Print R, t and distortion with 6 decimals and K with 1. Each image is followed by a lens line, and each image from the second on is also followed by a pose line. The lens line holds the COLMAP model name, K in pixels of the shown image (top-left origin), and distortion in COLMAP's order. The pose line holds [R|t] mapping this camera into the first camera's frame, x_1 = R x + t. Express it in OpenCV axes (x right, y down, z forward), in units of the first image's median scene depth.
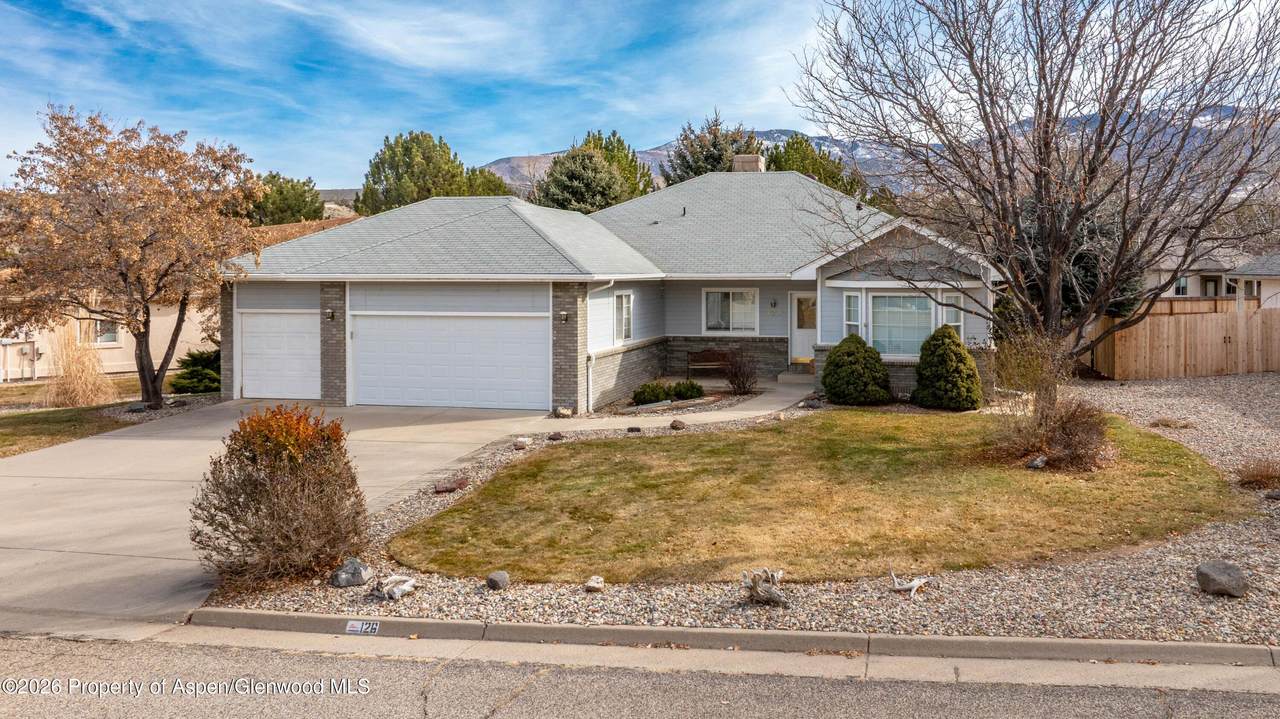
lens RADIAL K [[944.9, 0, 787.1], [0, 944.9, 280.0], [0, 0, 1]] dist [-0.017549, 0.002559]
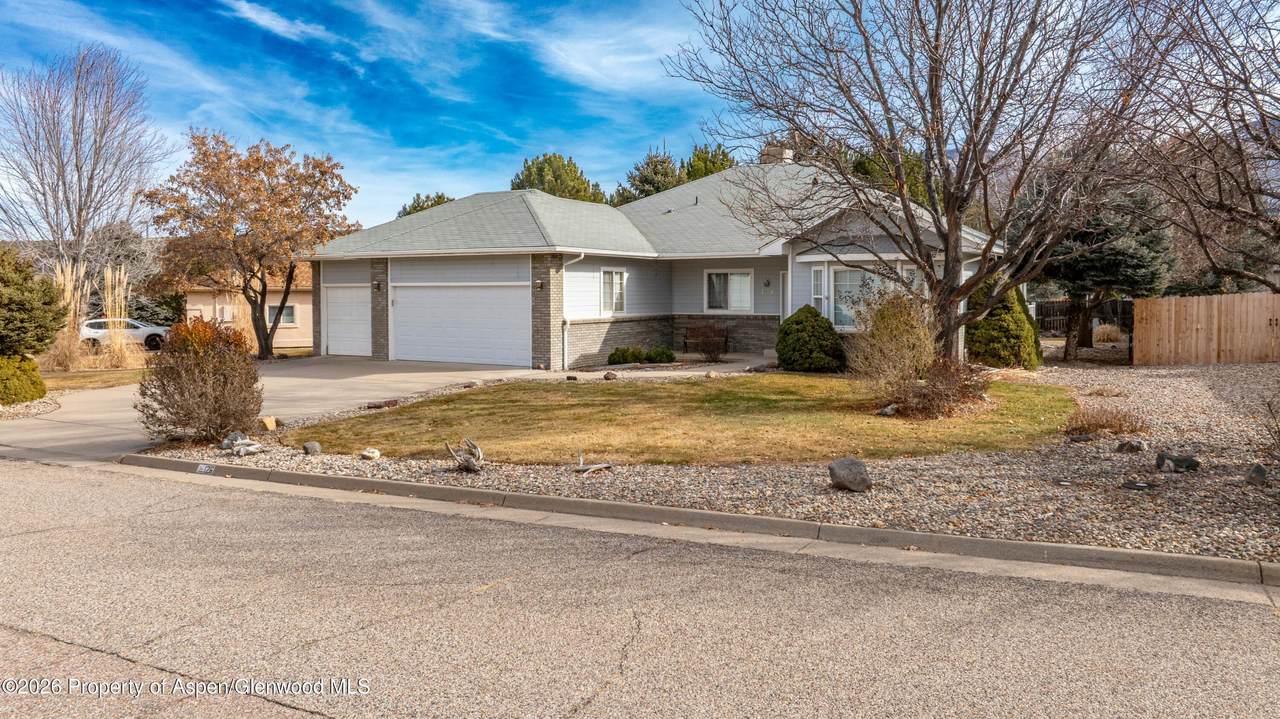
lens RADIAL K [[901.1, 0, 640.0], [0, 901.1, 359.5], [0, 0, 1]] dist [-0.007798, -0.001013]
pose [[0.939587, 0.024163, -0.341456, 0.249227], [-0.001536, 0.997793, 0.066383, 0.054670], [0.342306, -0.061848, 0.937551, 0.004451]]
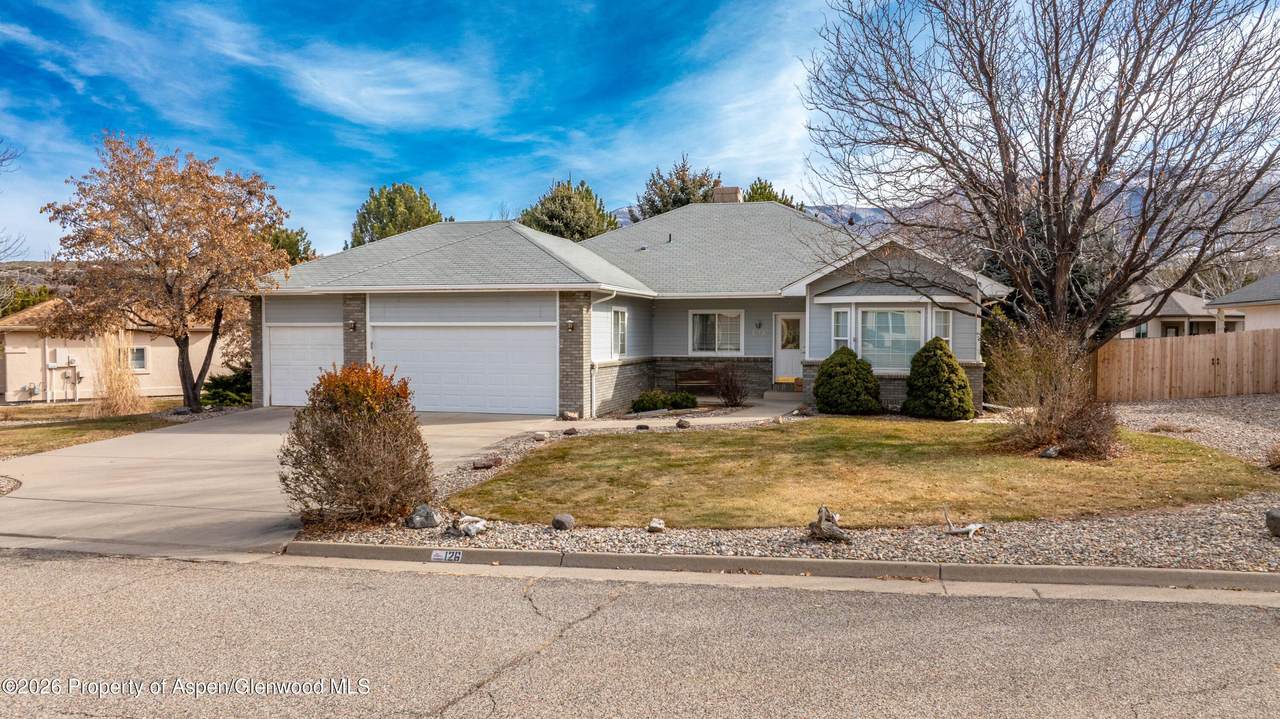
lens RADIAL K [[907.0, 0, 654.4], [0, 907.0, 375.3], [0, 0, 1]] dist [-0.019929, 0.002095]
pose [[0.996537, 0.004747, -0.083015, -0.057051], [-0.001607, 0.999282, 0.037848, 0.054276], [0.083135, -0.037584, 0.995829, 0.000177]]
